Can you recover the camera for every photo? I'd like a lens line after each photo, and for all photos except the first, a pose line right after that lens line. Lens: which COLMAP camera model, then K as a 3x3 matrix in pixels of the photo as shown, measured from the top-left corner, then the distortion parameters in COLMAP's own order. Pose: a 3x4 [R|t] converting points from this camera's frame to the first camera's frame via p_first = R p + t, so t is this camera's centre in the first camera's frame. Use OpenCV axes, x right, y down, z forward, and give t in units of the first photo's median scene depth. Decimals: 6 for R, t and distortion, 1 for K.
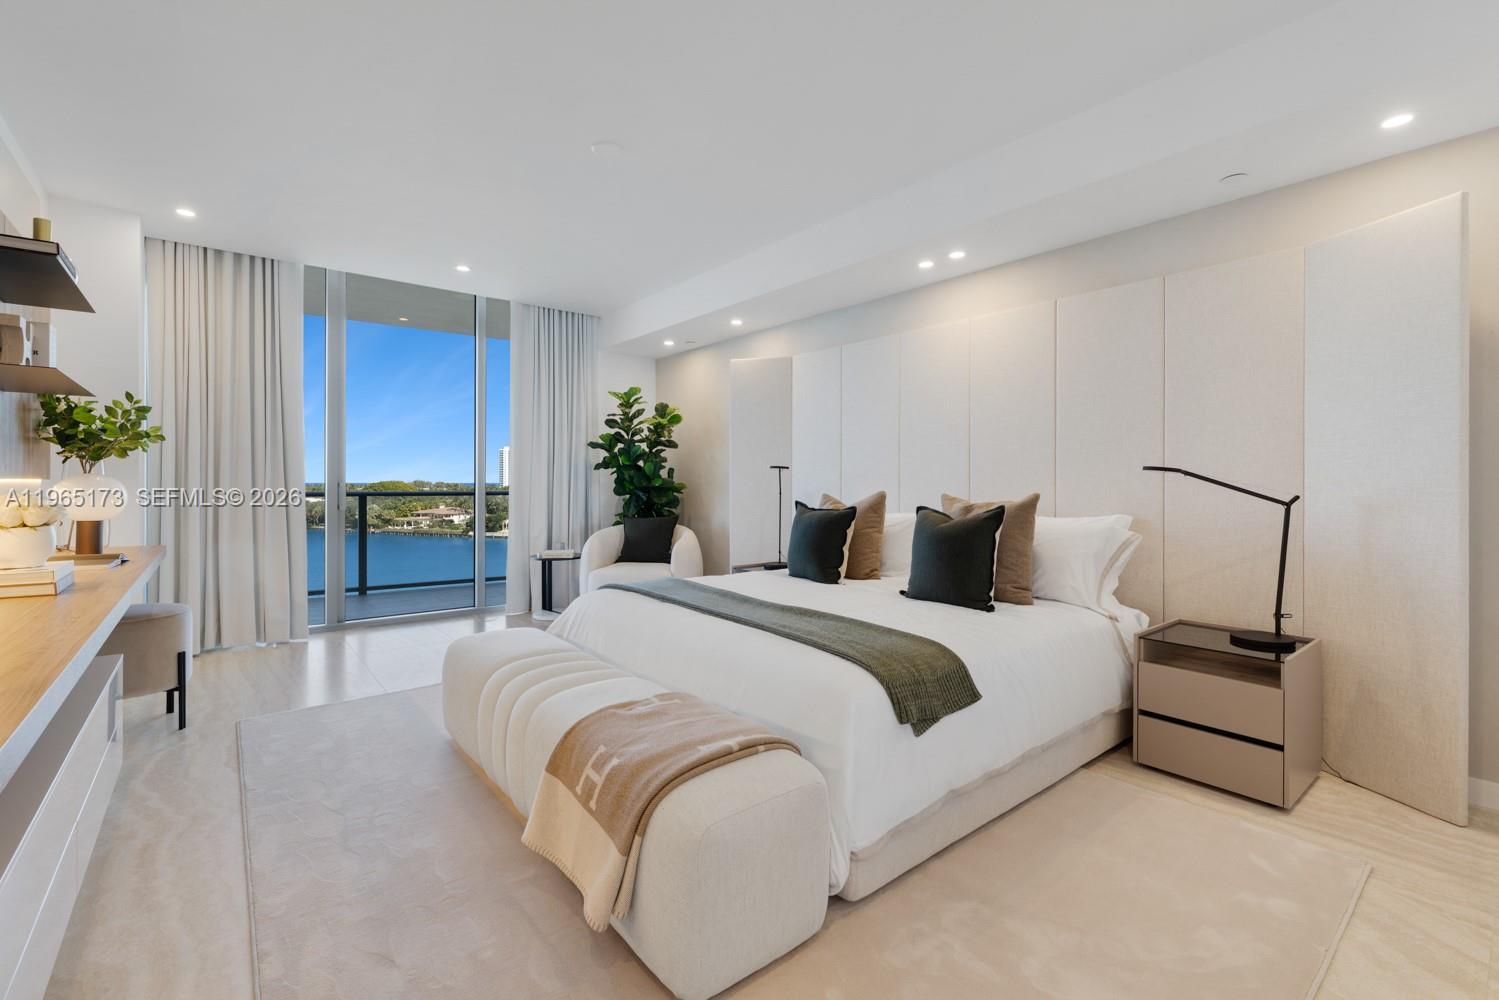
lens RADIAL K [[646.2, 0, 748.9], [0, 646.2, 491.9], [0, 0, 1]] dist [0.003256, -0.000310]
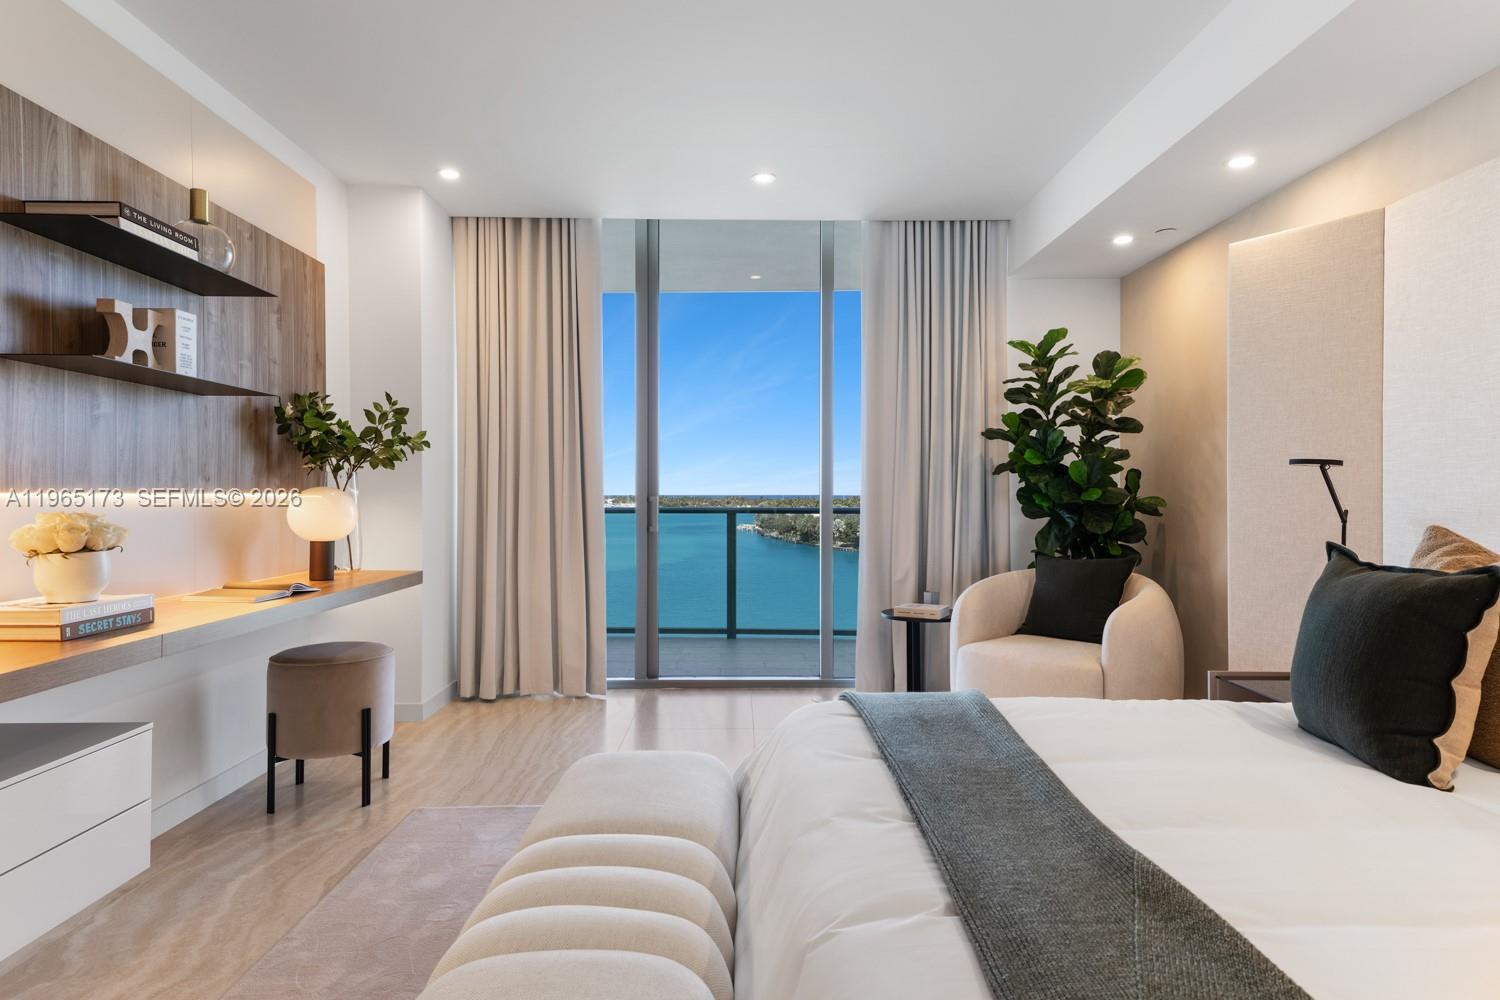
lens RADIAL K [[870.0, 0, 750.0], [0, 870.0, 500.0], [0, 0, 1]] dist [0.051164, -0.000633]
pose [[0.787069, 0.003160, -0.616858, 0.089808], [-0.007943, 0.999956, -0.005013, -0.004833], [0.616814, 0.008845, 0.787059, 0.226846]]
